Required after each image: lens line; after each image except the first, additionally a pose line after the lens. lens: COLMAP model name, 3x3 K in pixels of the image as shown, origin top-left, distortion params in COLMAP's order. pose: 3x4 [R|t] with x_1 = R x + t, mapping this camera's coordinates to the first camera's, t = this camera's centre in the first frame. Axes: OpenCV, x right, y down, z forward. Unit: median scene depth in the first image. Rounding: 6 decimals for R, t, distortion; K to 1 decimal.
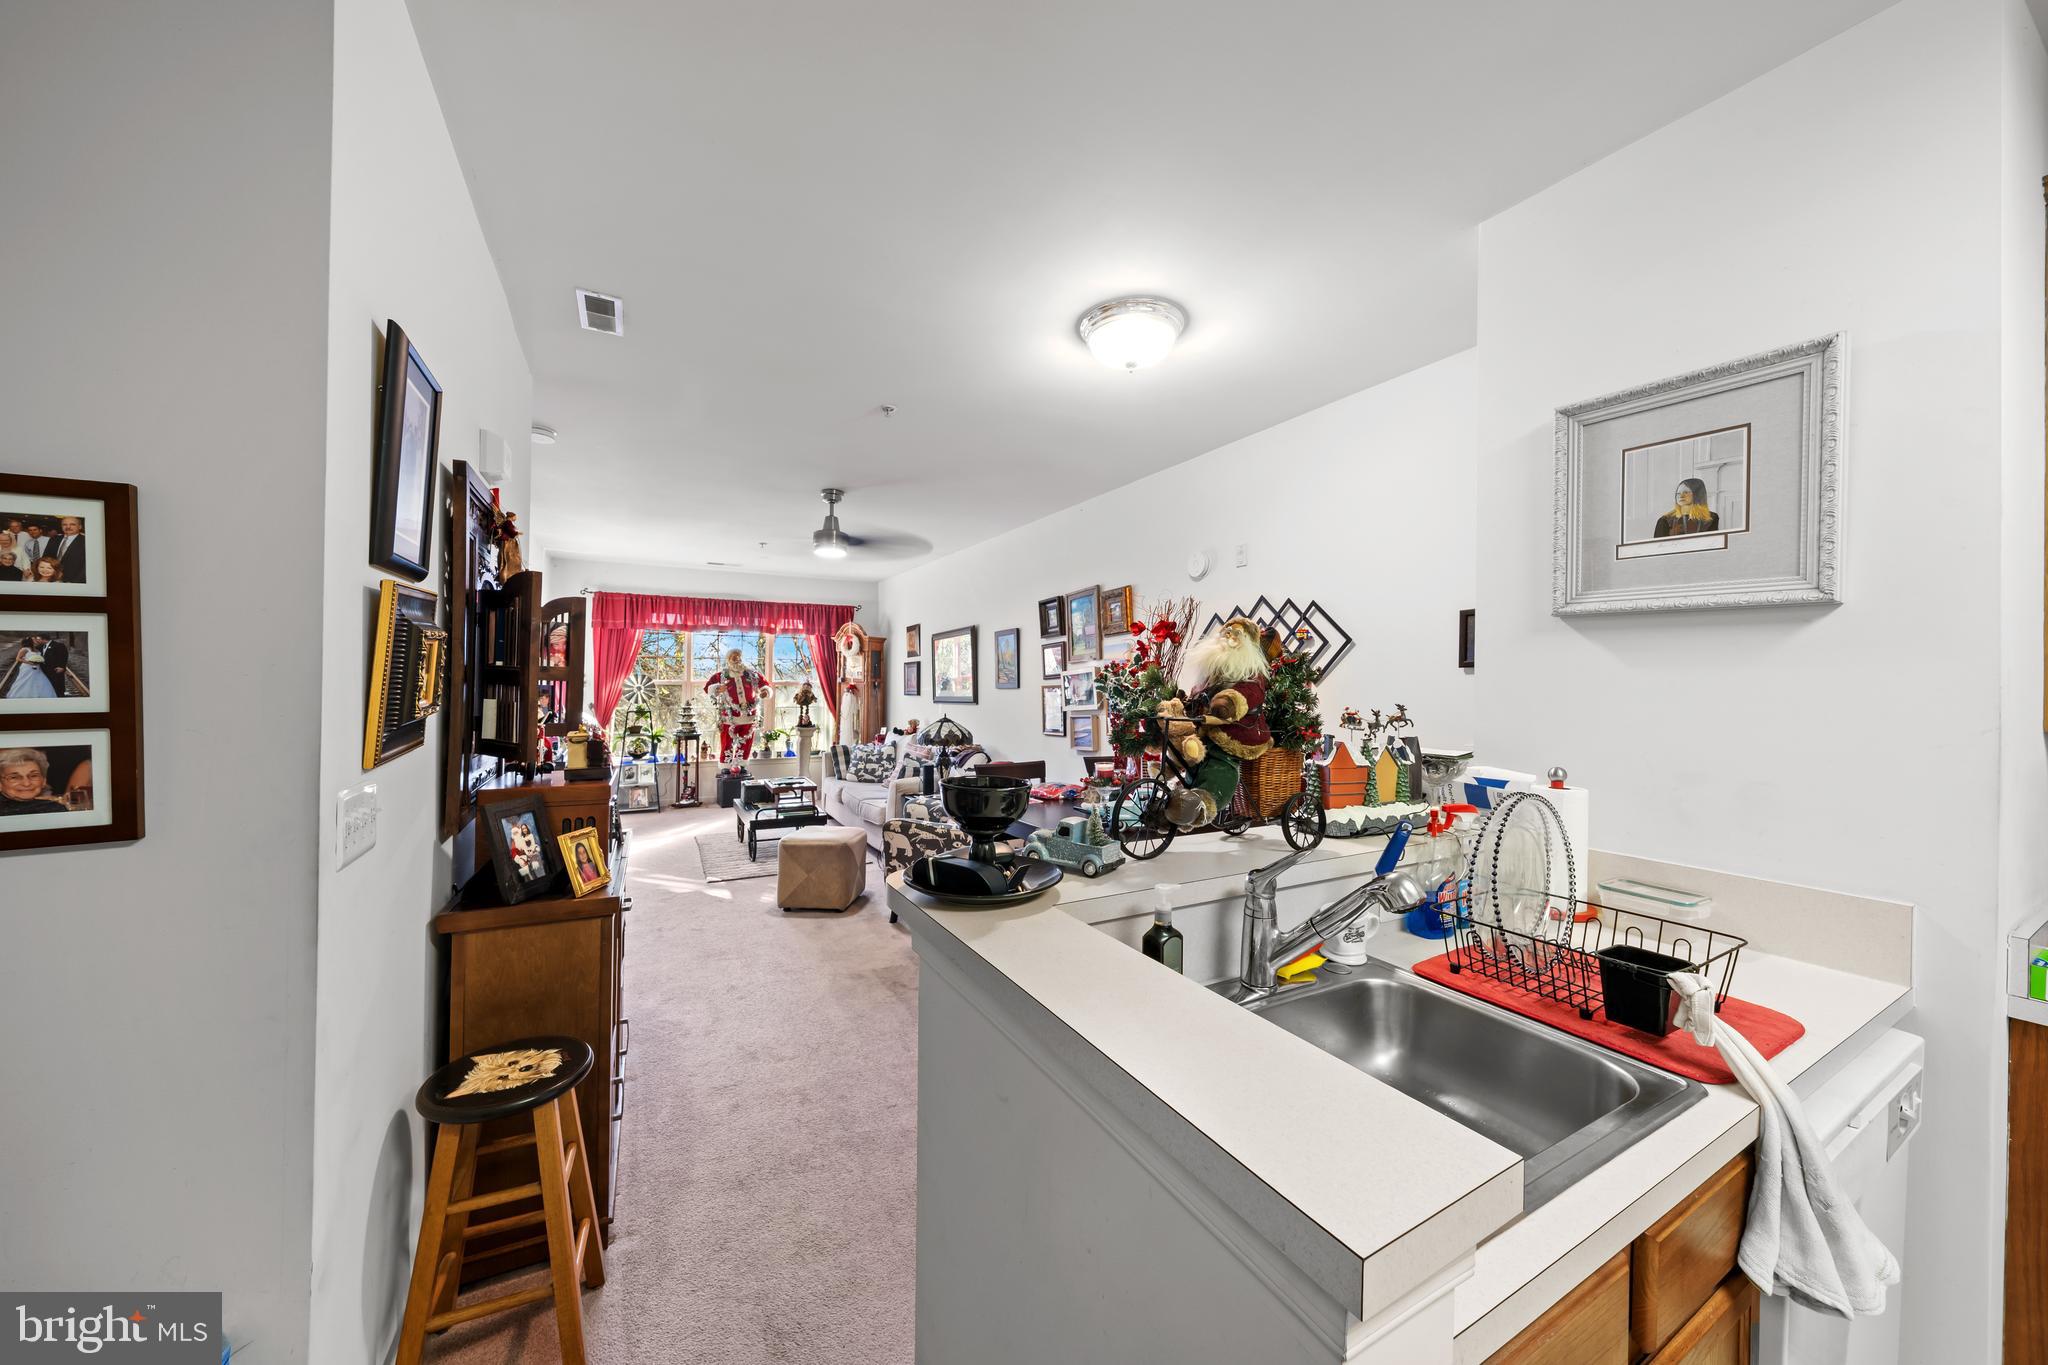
lens RADIAL K [[714.0, 0, 1023.2], [0, 714.0, 671.0], [0, 0, 1]] dist [-0.000099, -0.000149]
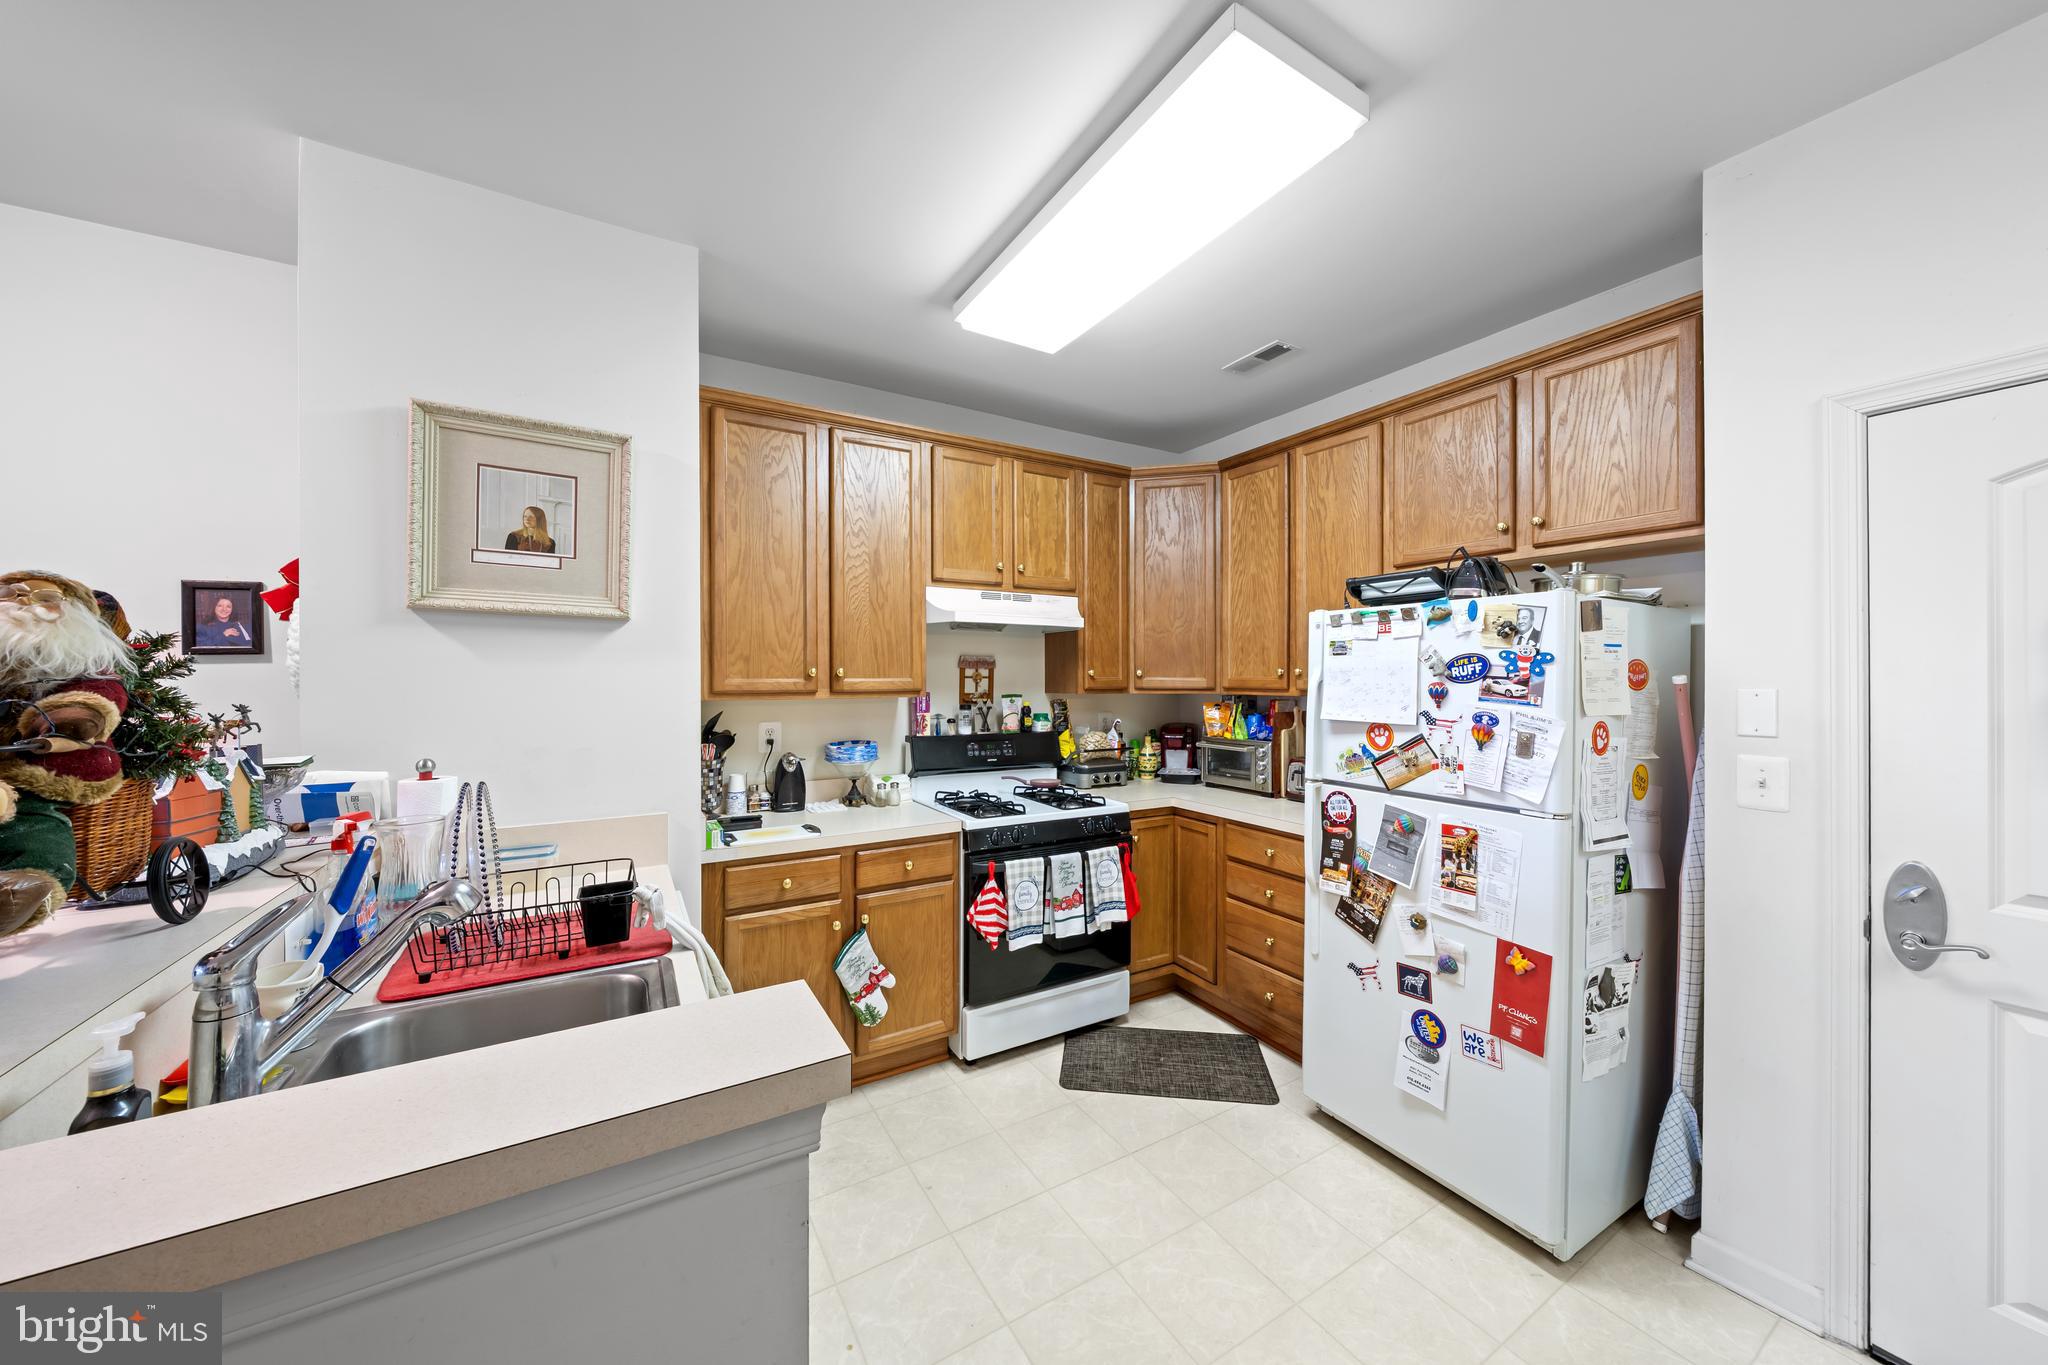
lens RADIAL K [[714.0, 0, 1023.2], [0, 714.0, 671.0], [0, 0, 1]] dist [-0.000099, -0.000149]
pose [[-0.026632, -0.003033, 0.999641, -0.302026], [-0.014502, 0.999891, 0.002647, -0.004782], [-0.999540, -0.014426, -0.026673, 0.195073]]
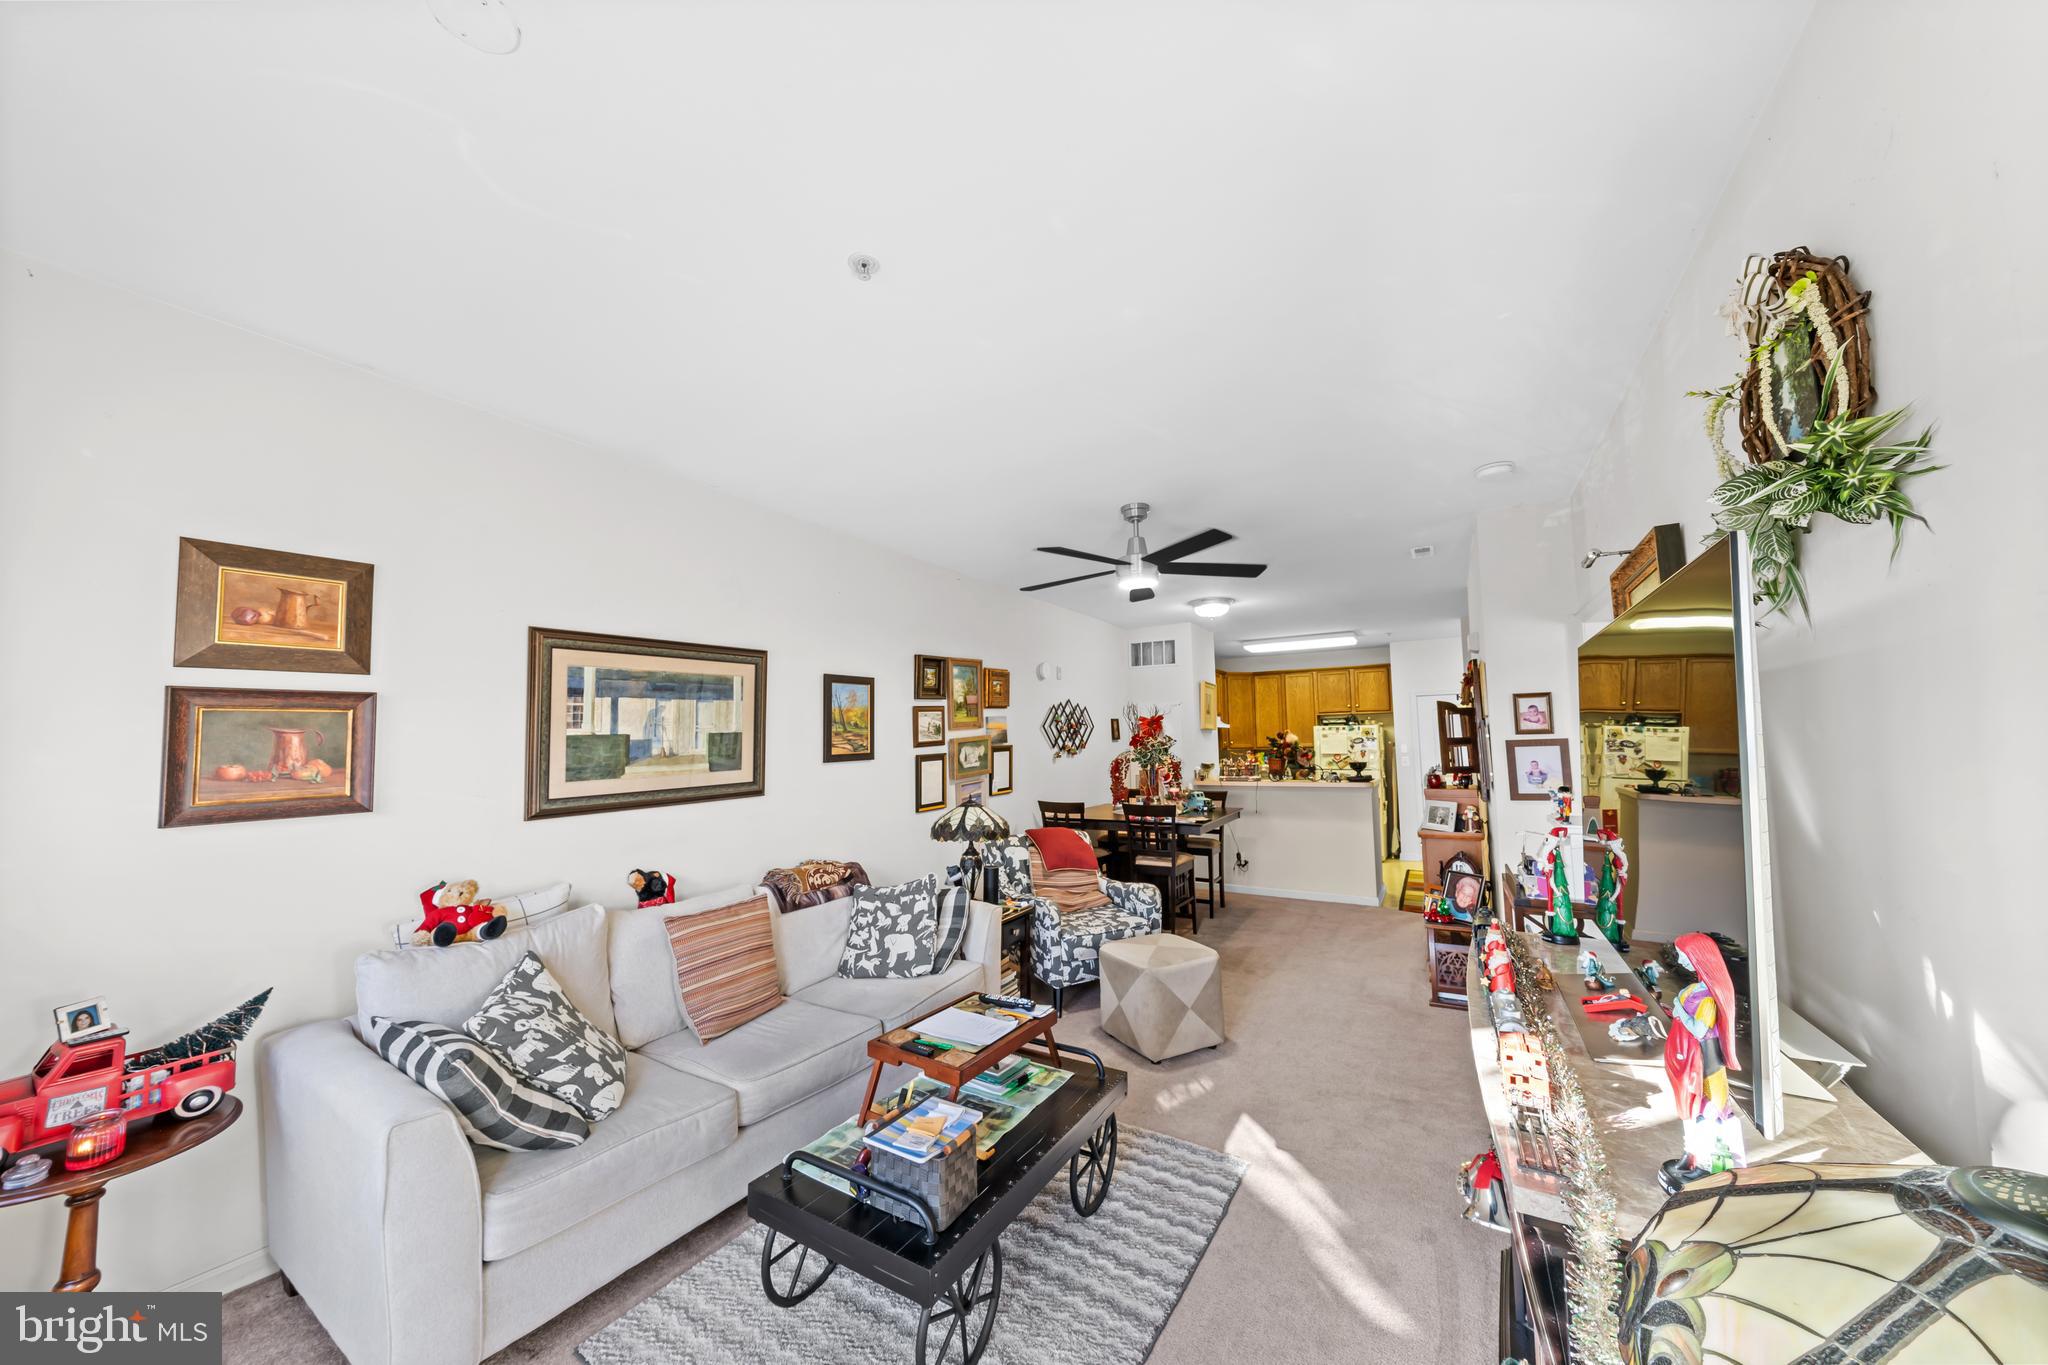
lens RADIAL K [[692.5, 0, 1033.8], [0, 692.5, 685.5], [0, 0, 1]] dist [-0.000440, -0.000033]
pose [[-0.507675, 0.073050, 0.858446, -2.254928], [-0.003668, 0.996207, -0.086942, 0.030371], [-0.861541, -0.047287, -0.505481, 3.896849]]
